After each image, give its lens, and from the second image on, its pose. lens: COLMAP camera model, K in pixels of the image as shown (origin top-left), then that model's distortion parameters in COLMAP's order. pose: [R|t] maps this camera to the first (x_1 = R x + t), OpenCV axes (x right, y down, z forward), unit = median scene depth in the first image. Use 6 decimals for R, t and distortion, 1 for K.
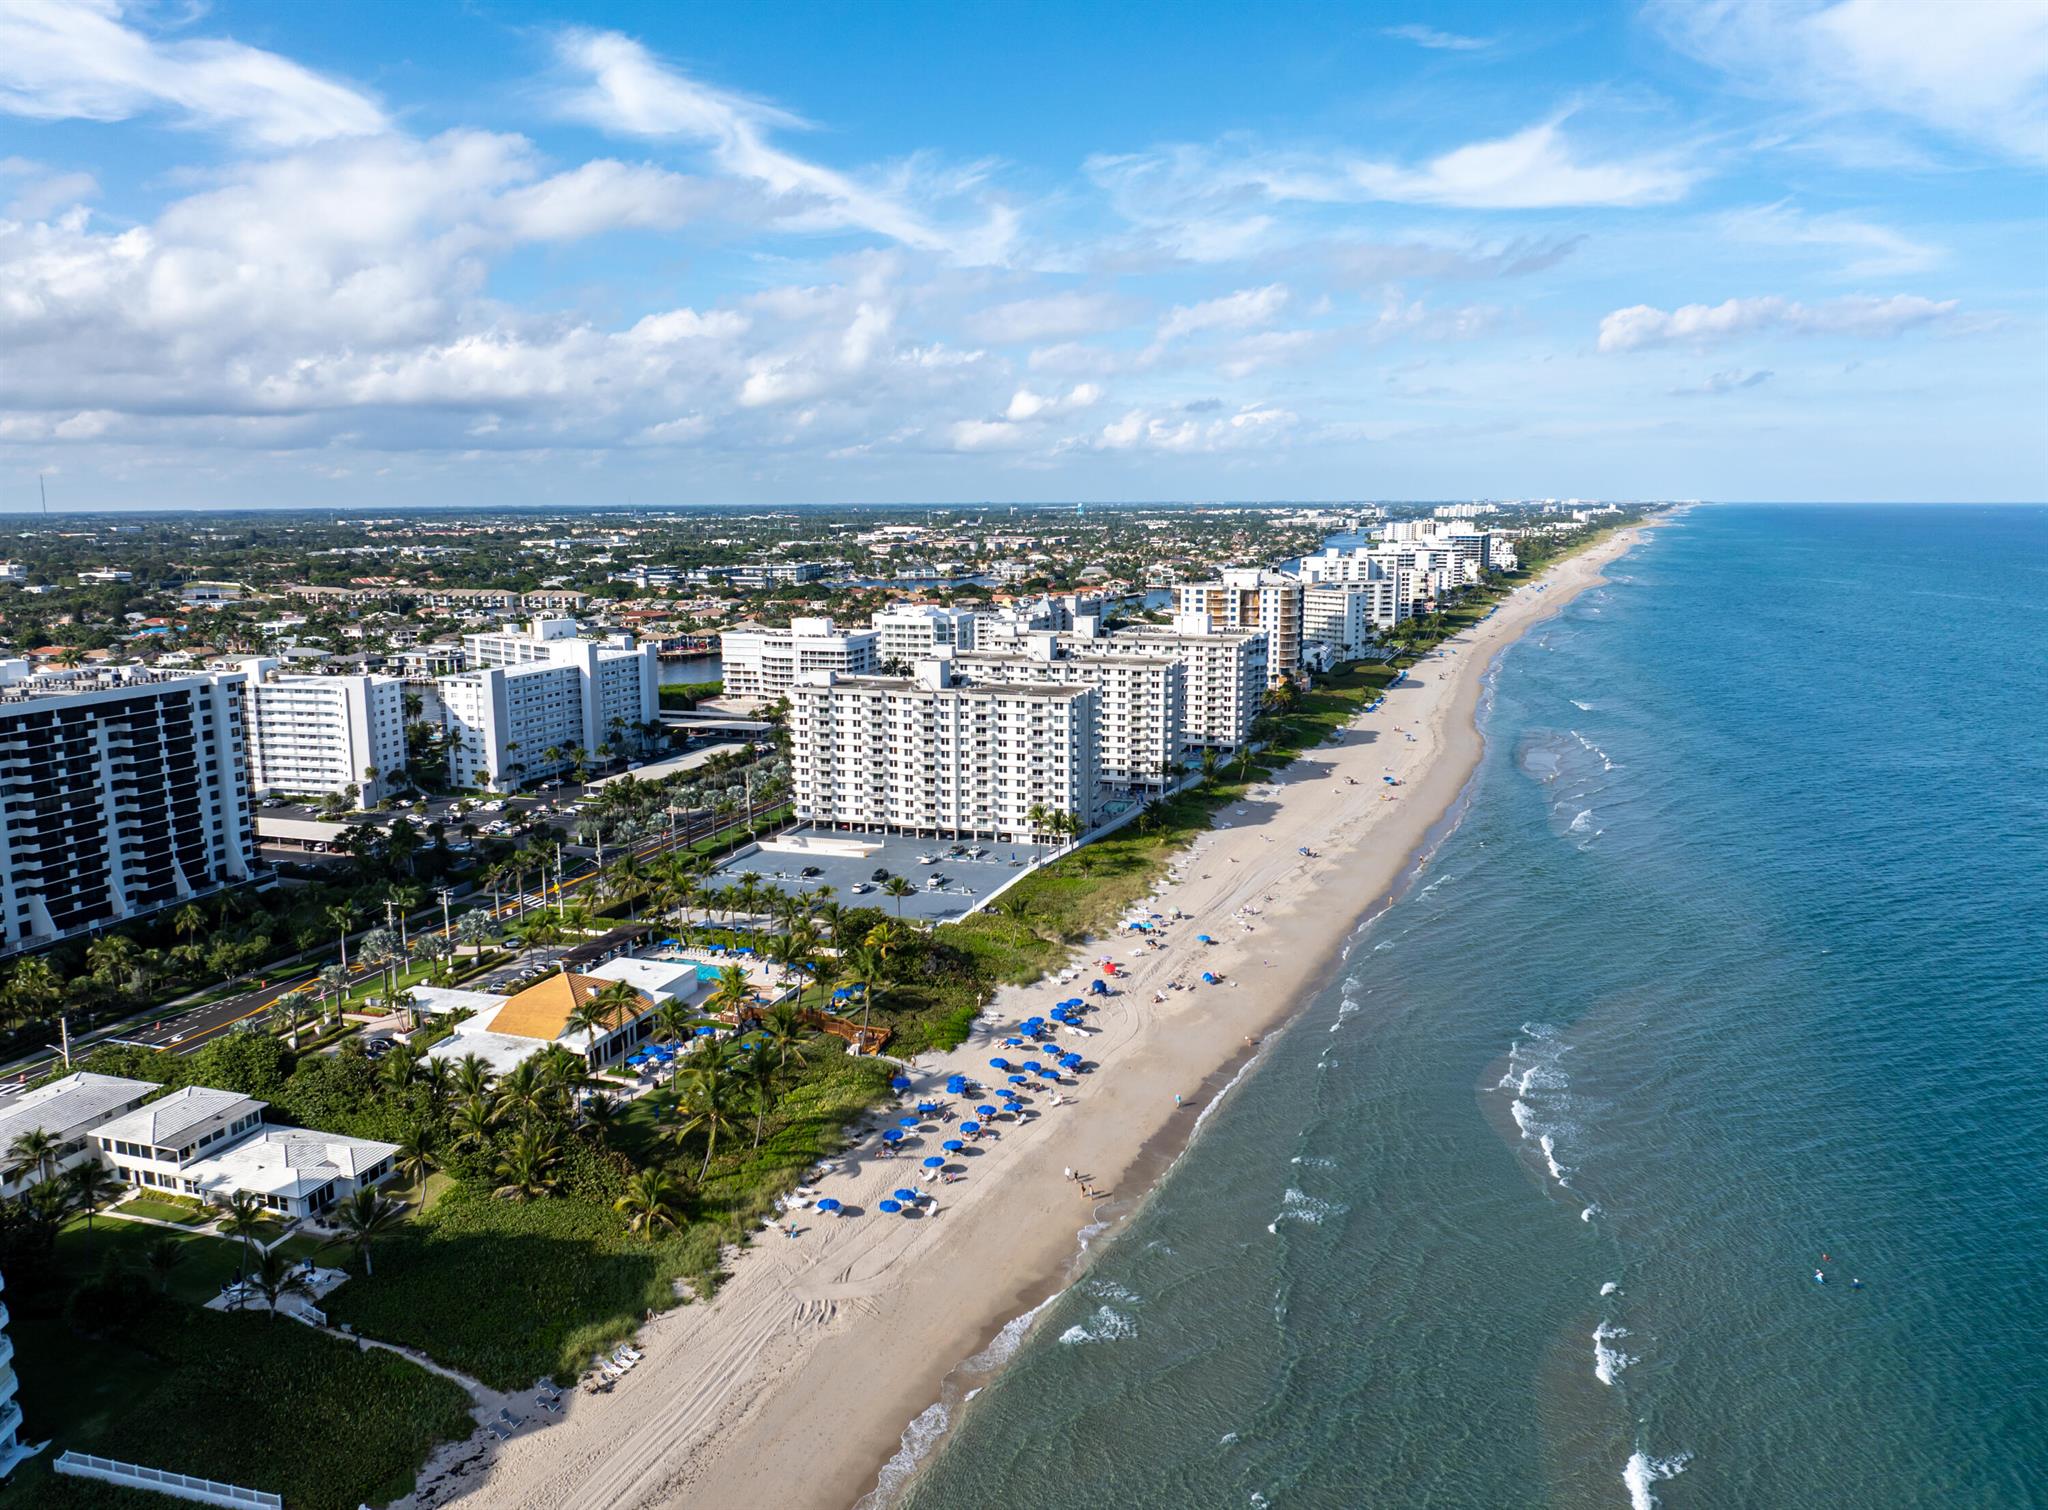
lens RADIAL K [[1462.5, 0, 1024.0], [0, 1462.5, 755.0], [0, 0, 1]] dist [-0.033887, 0.000785]
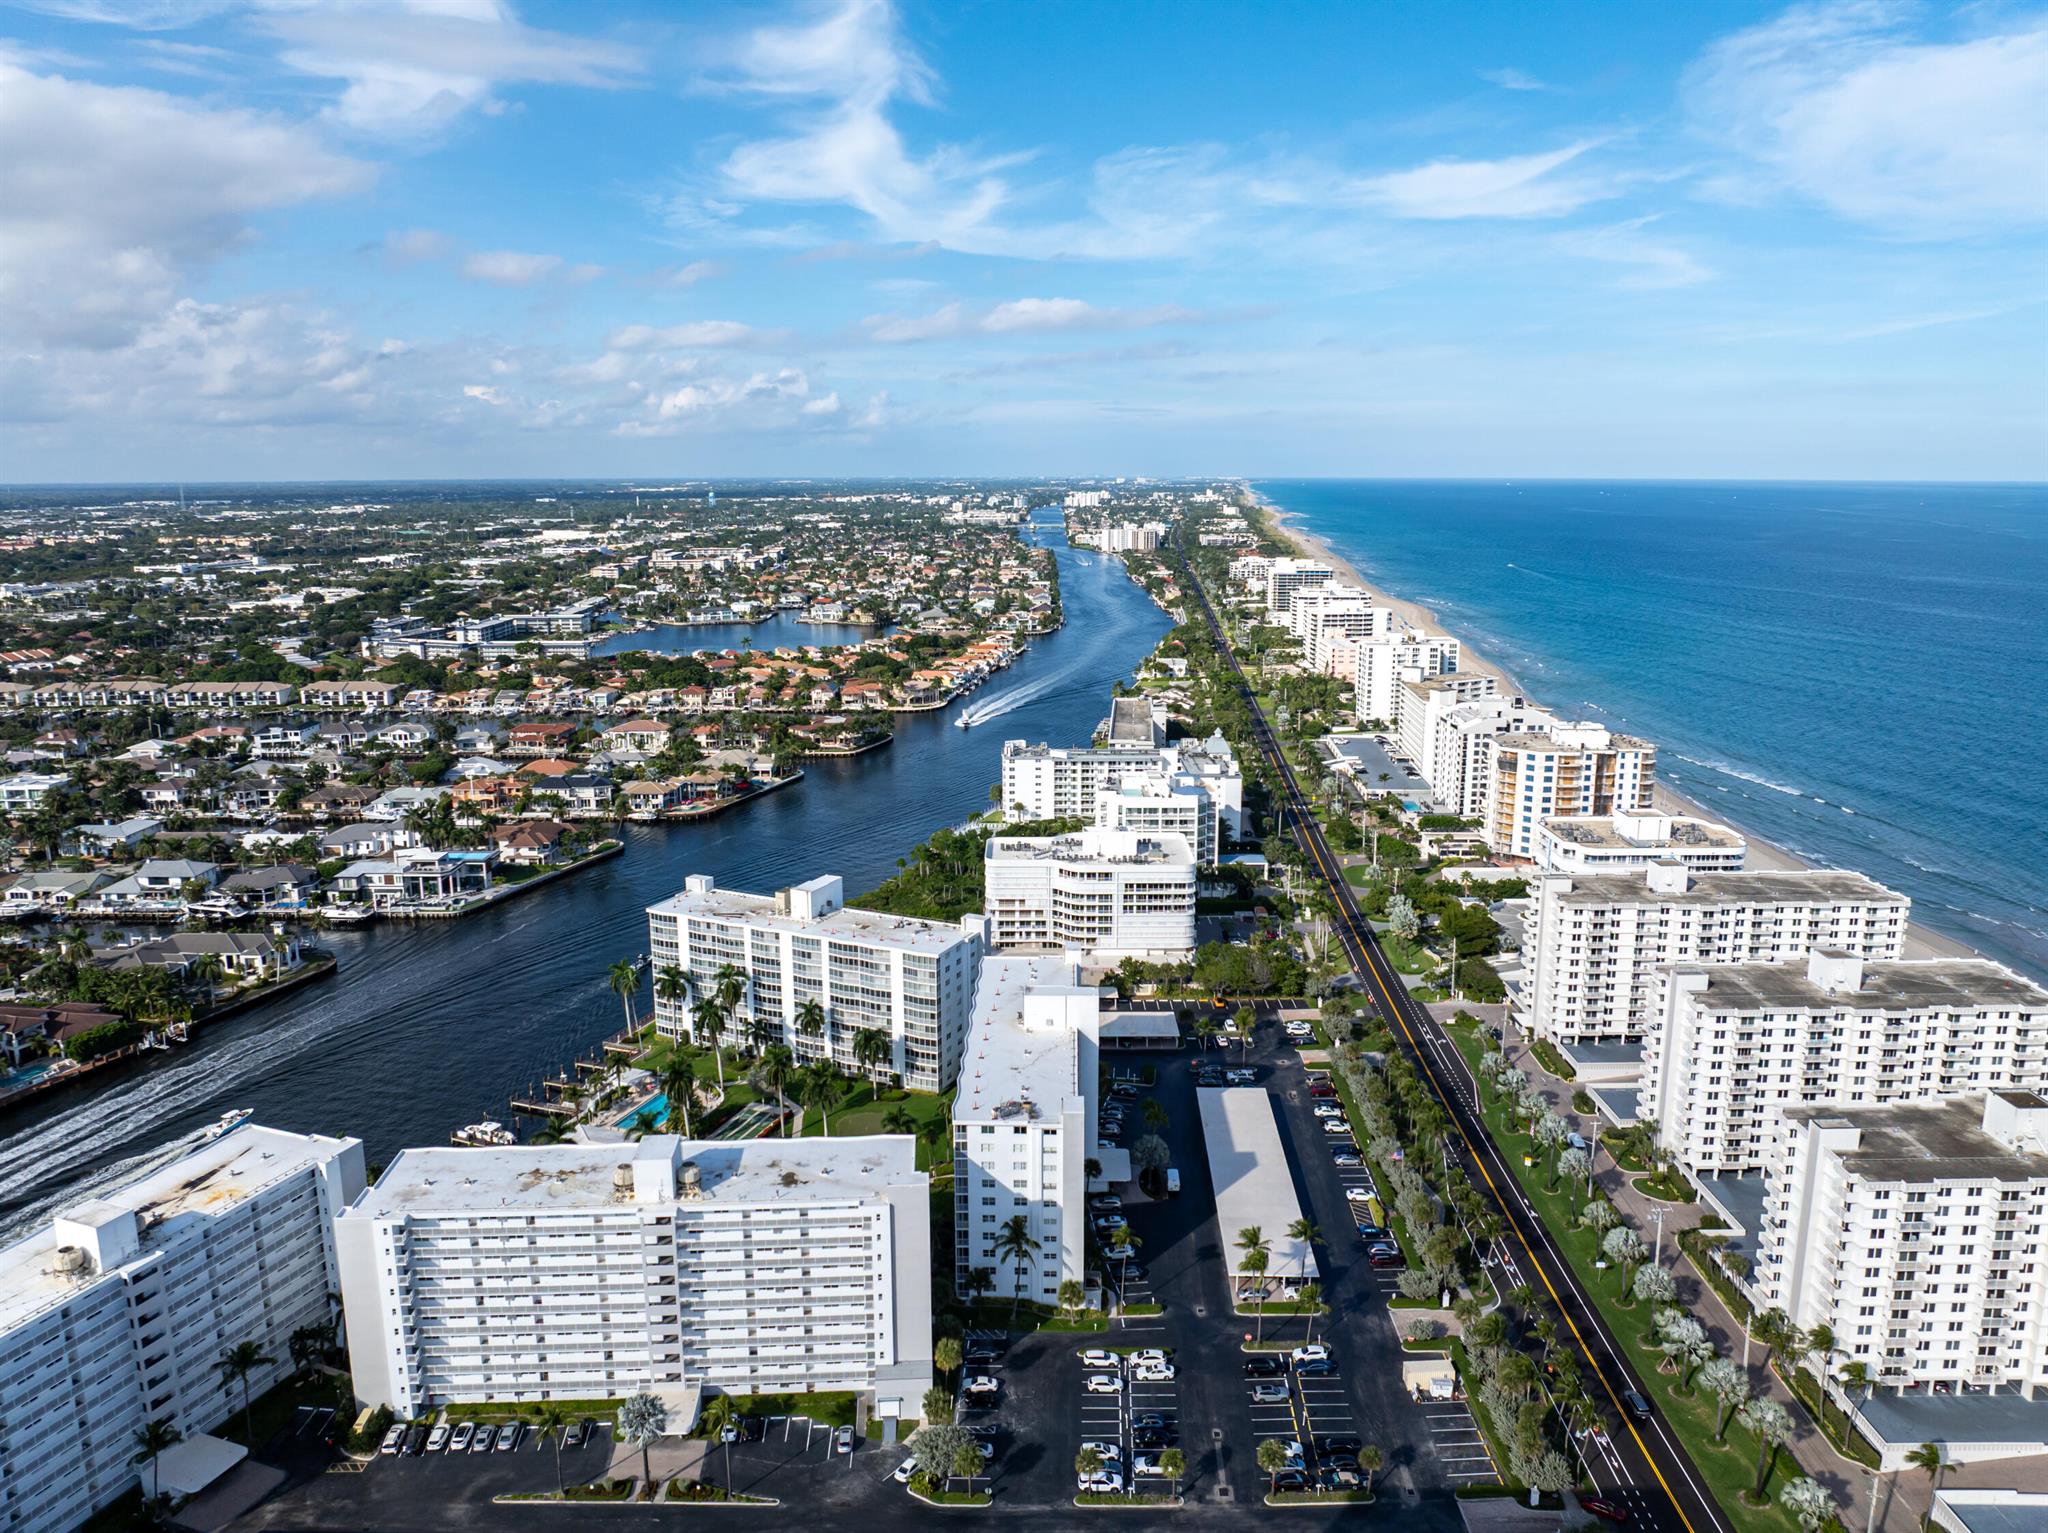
lens RADIAL K [[1440.6, 0, 1046.5], [0, 1440.6, 755.3], [0, 0, 1]] dist [-0.037958, -0.001284]
pose [[0.955424, -0.055288, 0.290015, -0.516400], [0.049736, 0.998411, 0.026486, -0.205245], [-0.291019, -0.010881, 0.956655, 0.454486]]
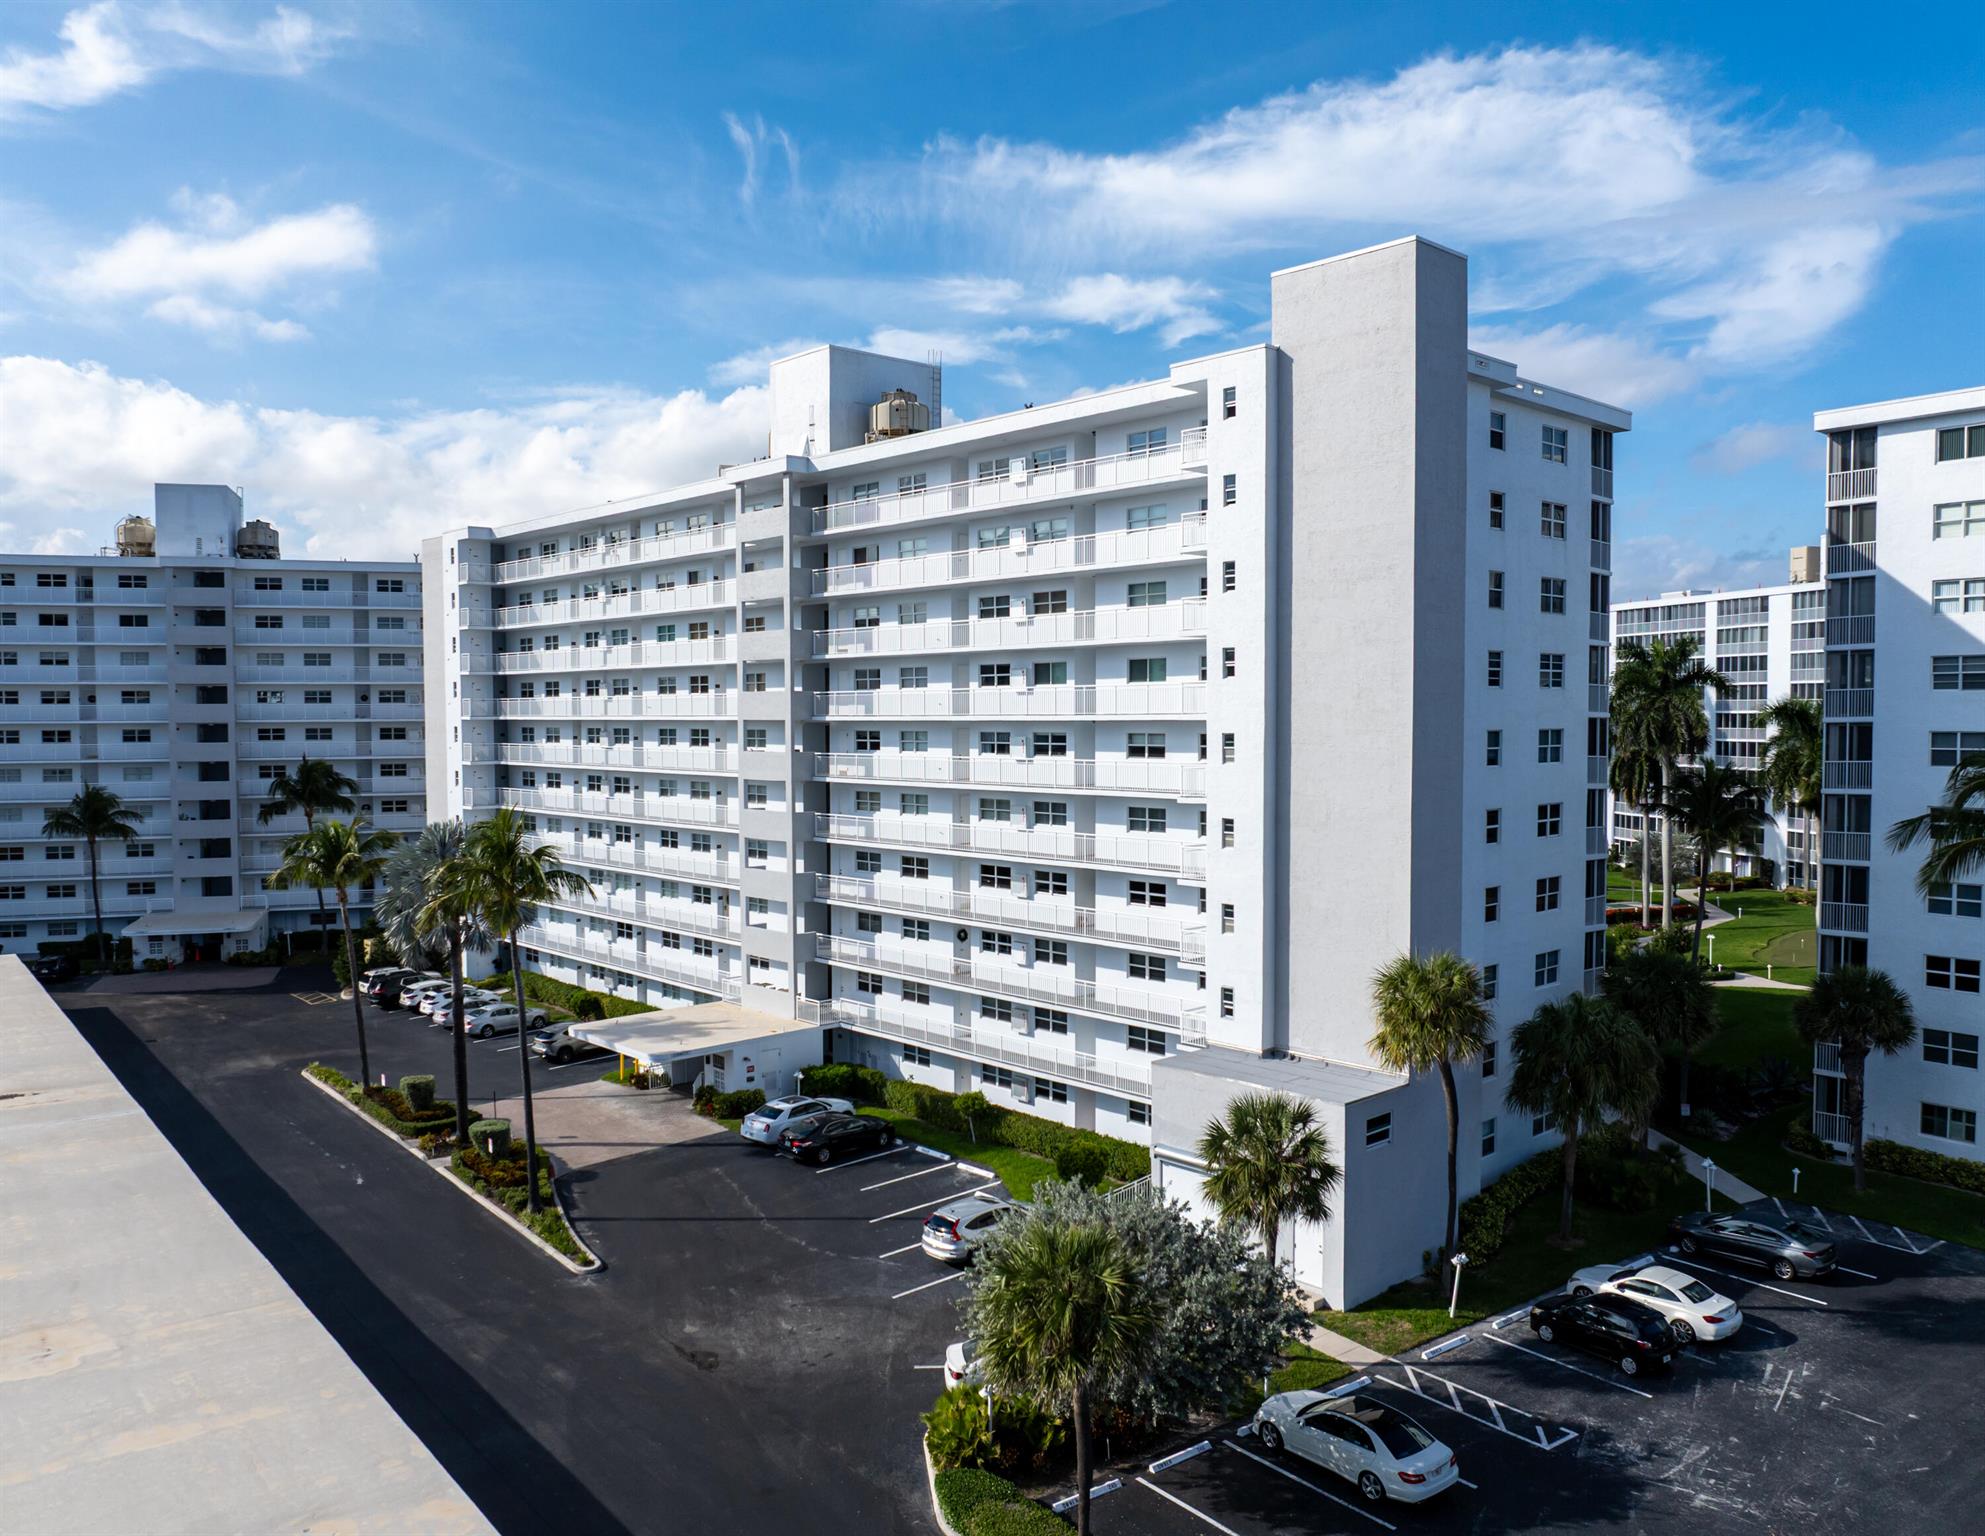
lens RADIAL K [[1509.6, 0, 992.5], [0, 1509.6, 768.0], [0, 0, 1]] dist [-0.046755, -0.000614]
pose [[0.826477, 0.020069, -0.562613, -0.388053], [-0.094999, 0.990005, -0.104239, 0.008136], [0.554898, 0.139599, 0.820122, 0.830994]]
